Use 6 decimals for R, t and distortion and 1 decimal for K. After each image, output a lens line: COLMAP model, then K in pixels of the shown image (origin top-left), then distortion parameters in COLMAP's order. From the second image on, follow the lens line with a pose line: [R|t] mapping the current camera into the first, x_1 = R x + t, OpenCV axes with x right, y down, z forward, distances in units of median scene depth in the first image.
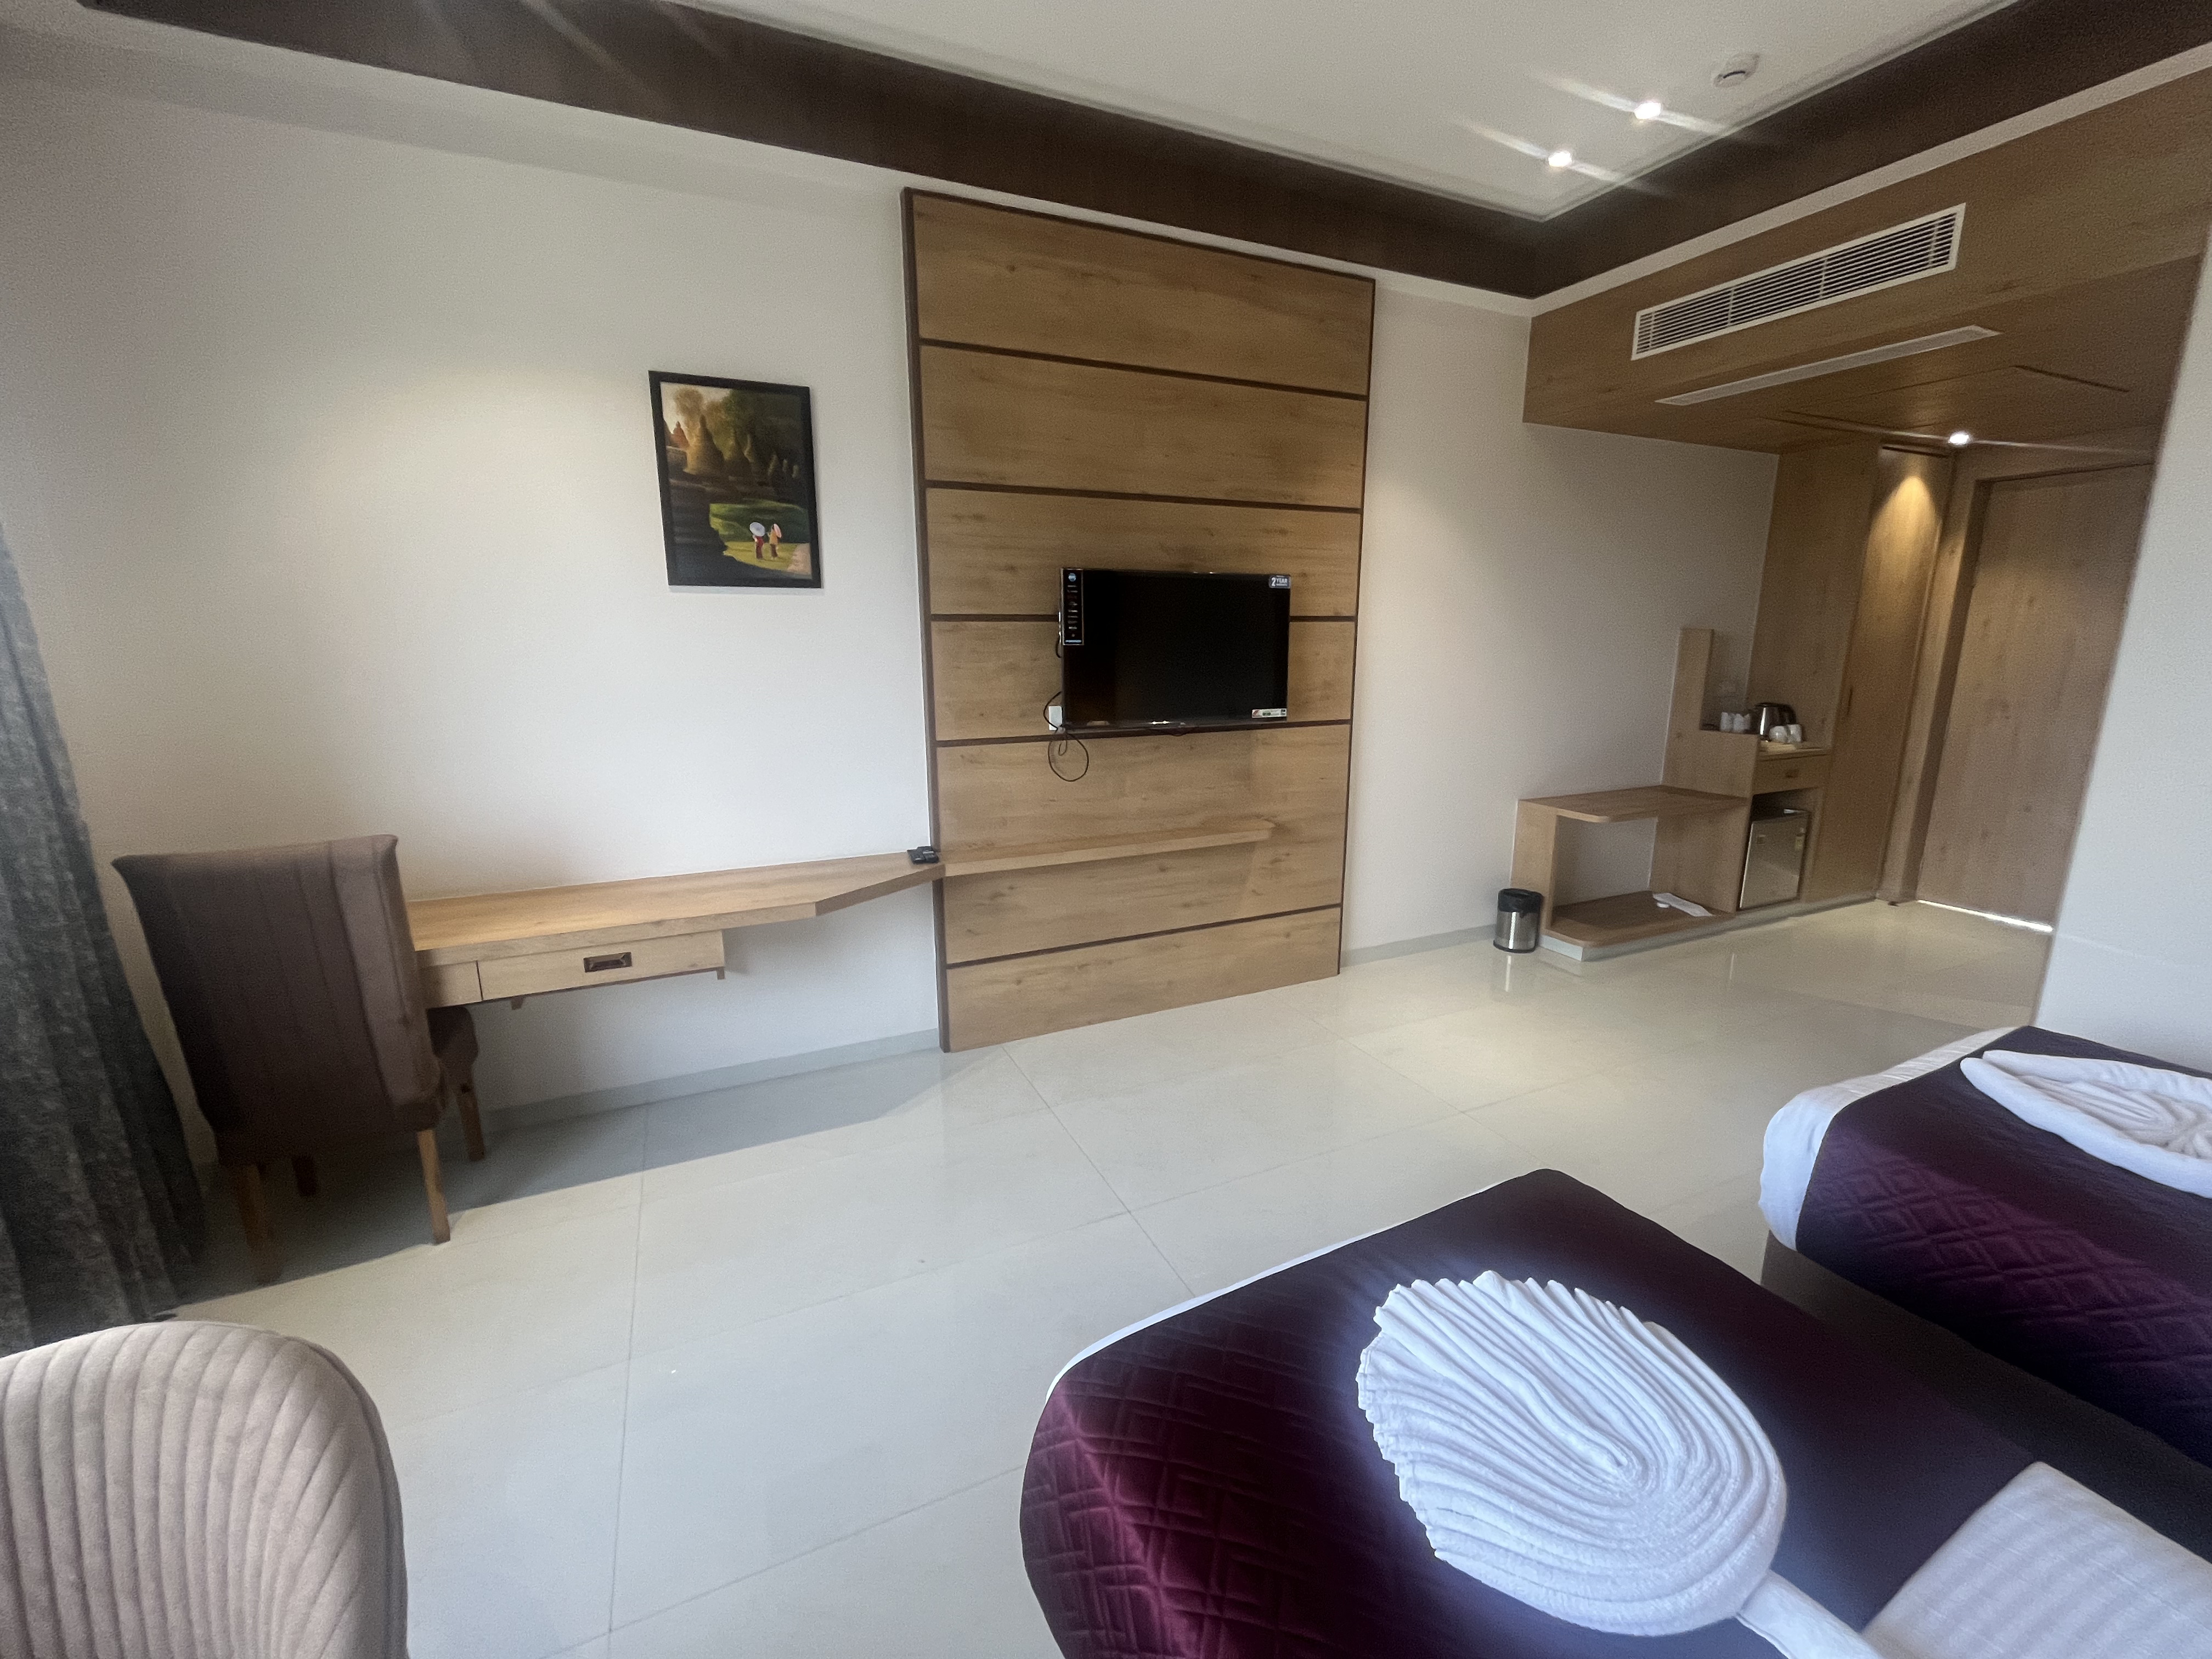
lens RADIAL K [[905.2, 0, 1104.0], [0, 905.2, 817.5], [0, 0, 1]] dist [-0.002397, 0.000214]
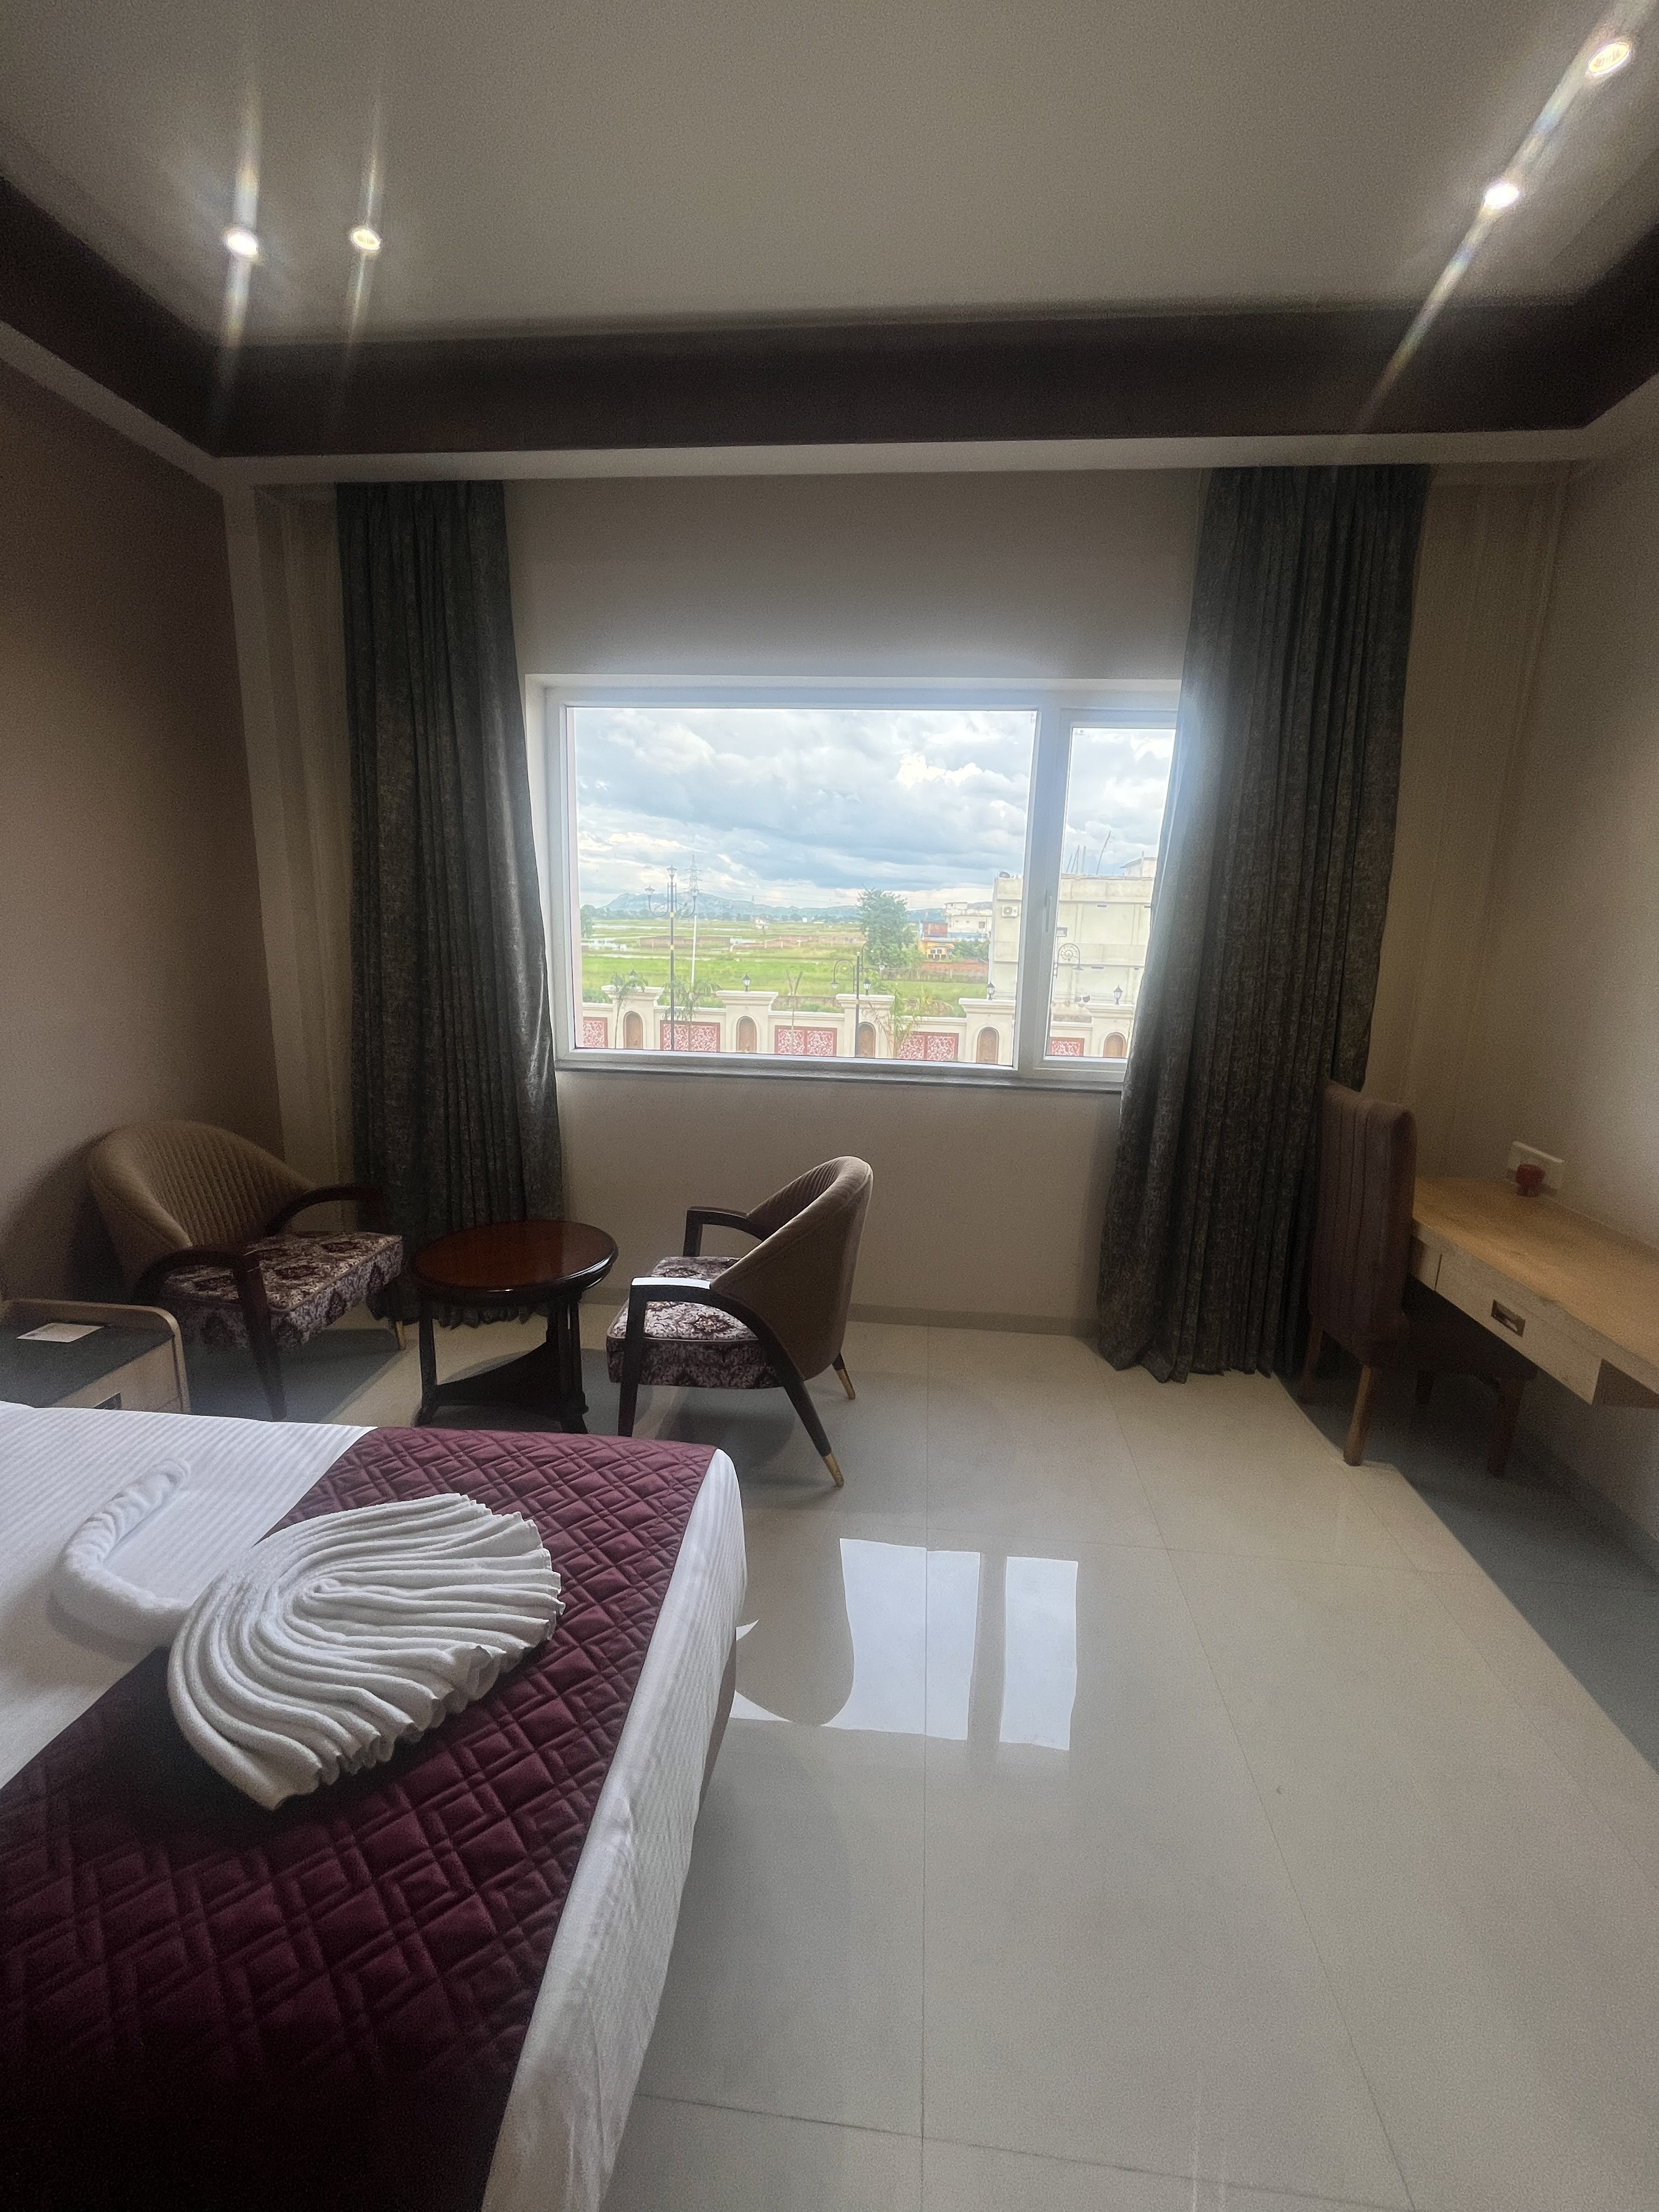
lens RADIAL K [[905.2, 0, 838.9], [0, 905.2, 1105.2], [0, 0, 1]] dist [-0.002397, 0.000214]
pose [[-0.500646, 0.165431, -0.849698, 0.343876], [-0.197309, 0.933924, 0.298084, -0.117671], [0.842866, 0.316888, -0.434925, 0.575441]]
